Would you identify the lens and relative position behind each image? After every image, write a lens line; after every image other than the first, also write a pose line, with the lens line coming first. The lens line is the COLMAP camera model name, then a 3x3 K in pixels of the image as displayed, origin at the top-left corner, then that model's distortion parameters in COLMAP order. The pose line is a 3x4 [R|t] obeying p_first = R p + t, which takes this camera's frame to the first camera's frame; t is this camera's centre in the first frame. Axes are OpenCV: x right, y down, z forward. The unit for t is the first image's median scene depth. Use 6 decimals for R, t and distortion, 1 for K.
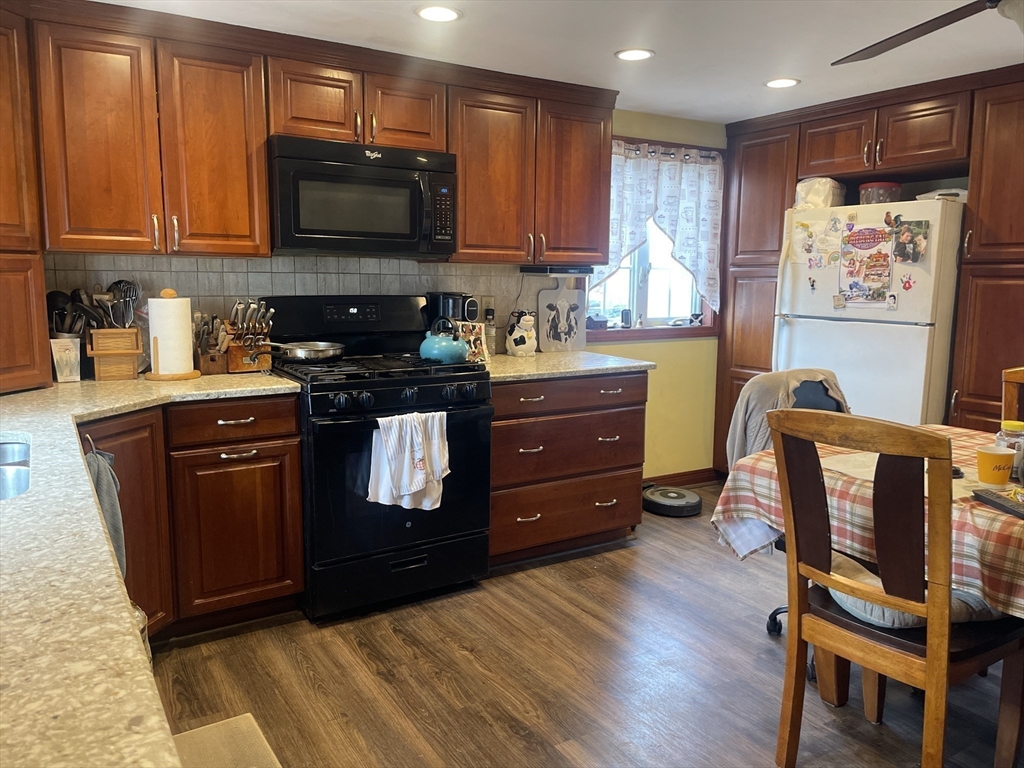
lens RADIAL K [[770.5, 0, 513.0], [0, 770.5, 382.6], [0, 0, 1]] dist [0.049392, -0.048465]
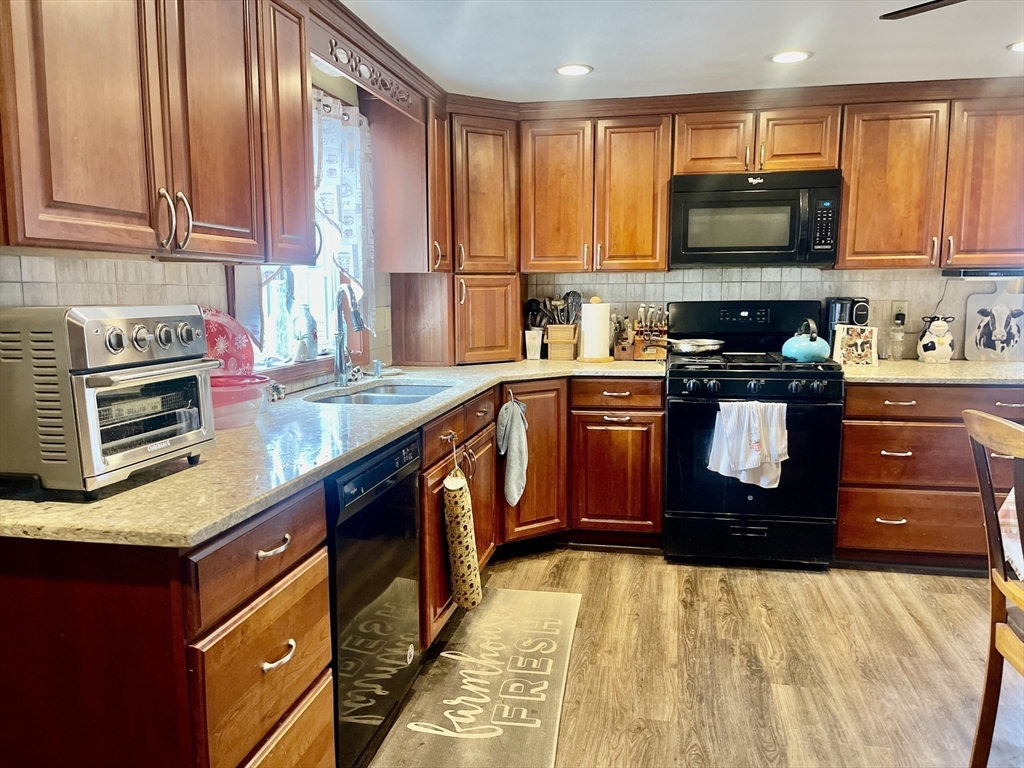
lens RADIAL K [[770.5, 0, 509.0], [0, 770.5, 386.1], [0, 0, 1]] dist [0.049392, -0.048465]
pose [[0.726334, 0.075499, -0.683183, 0.387437], [-0.078039, 0.996580, 0.027164, 0.013182], [0.682898, 0.033584, 0.729741, -0.104187]]
